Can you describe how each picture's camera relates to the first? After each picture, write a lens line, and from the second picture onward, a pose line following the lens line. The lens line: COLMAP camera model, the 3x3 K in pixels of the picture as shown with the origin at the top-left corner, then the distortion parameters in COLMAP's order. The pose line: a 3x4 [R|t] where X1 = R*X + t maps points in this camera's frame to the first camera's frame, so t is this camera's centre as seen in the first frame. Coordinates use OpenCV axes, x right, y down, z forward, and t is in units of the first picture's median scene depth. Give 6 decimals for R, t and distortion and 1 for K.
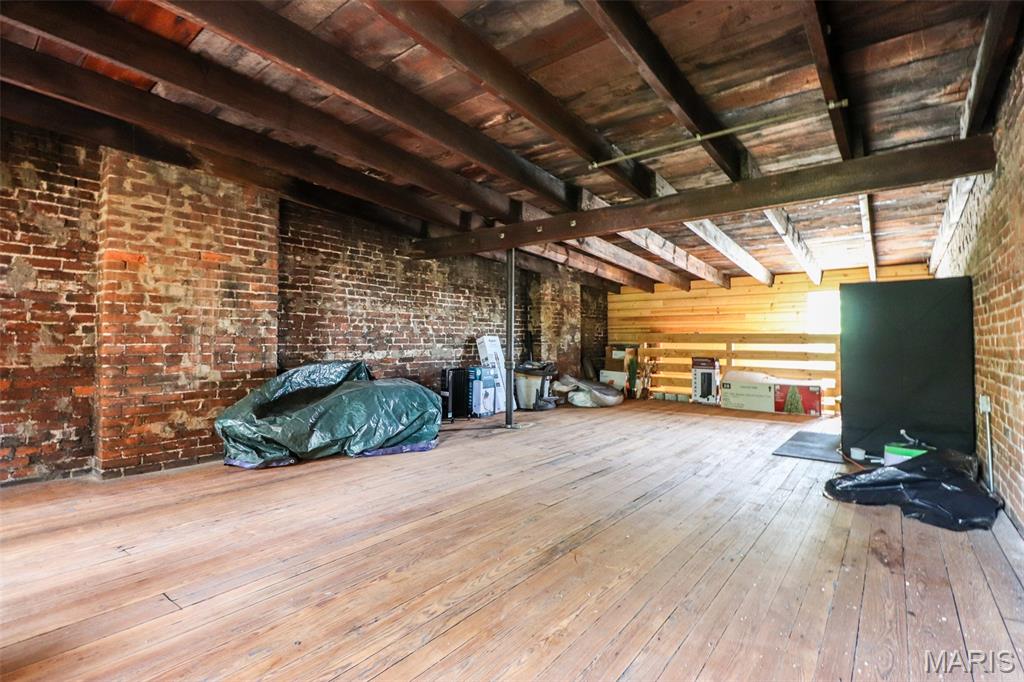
lens RADIAL K [[478.2, 0, 516.9], [0, 478.2, 329.2], [0, 0, 1]] dist [0.000816, -0.014045]
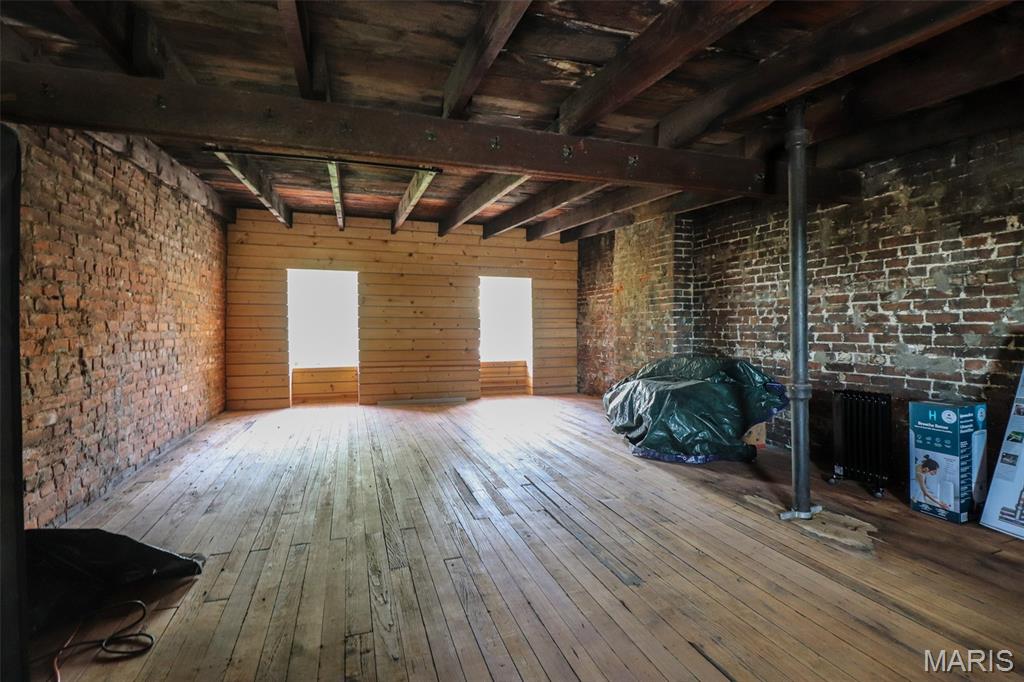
lens RADIAL K [[478.2, 0, 516.9], [0, 478.2, 329.2], [0, 0, 1]] dist [0.000816, -0.014045]
pose [[-0.541079, 0.005849, -0.840951, 0.581686], [0.028959, 0.999512, -0.011681, 0.008700], [0.840473, -0.030673, -0.540985, 1.064556]]
